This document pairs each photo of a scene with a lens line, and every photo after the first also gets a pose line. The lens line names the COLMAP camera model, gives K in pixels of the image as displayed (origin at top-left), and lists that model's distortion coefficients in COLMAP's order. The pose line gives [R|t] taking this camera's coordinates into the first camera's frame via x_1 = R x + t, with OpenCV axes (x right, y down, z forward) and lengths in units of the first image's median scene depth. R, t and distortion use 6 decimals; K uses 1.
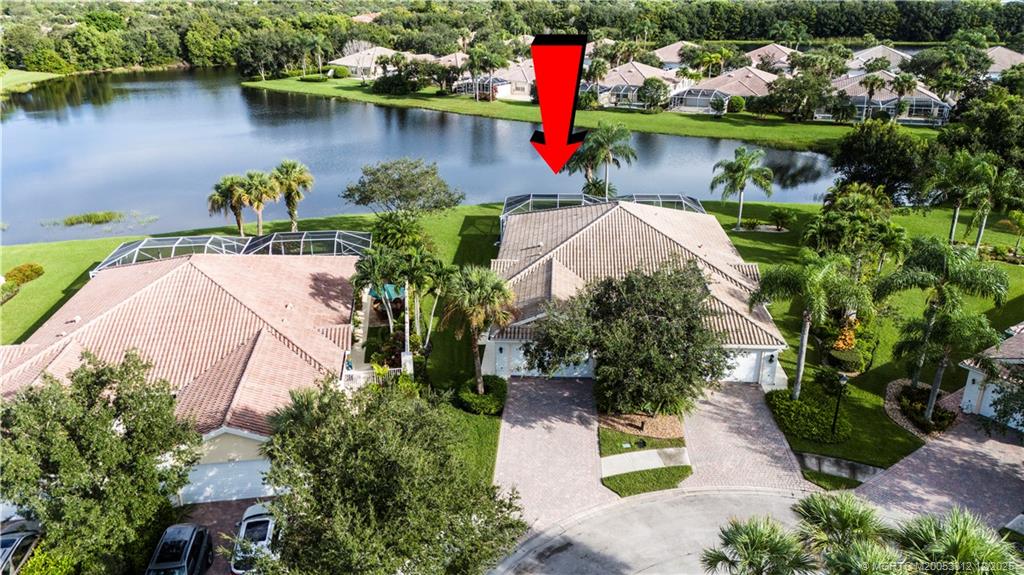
lens RADIAL K [[770.8, 0, 512.0], [0, 770.8, 287.5], [0, 0, 1]] dist [0.067299, -0.073574]
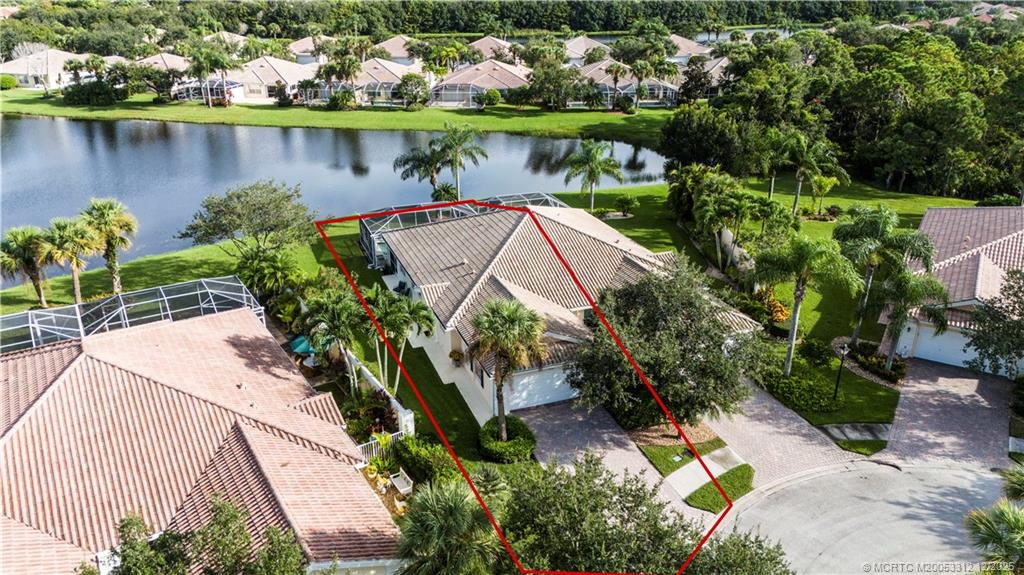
lens RADIAL K [[770.8, 0, 512.0], [0, 770.8, 287.5], [0, 0, 1]] dist [0.067299, -0.073574]
pose [[0.907135, -0.152964, 0.392055, -0.119251], [0.149933, 0.987945, 0.038542, -0.022860], [-0.393224, 0.023820, 0.919134, 0.059475]]
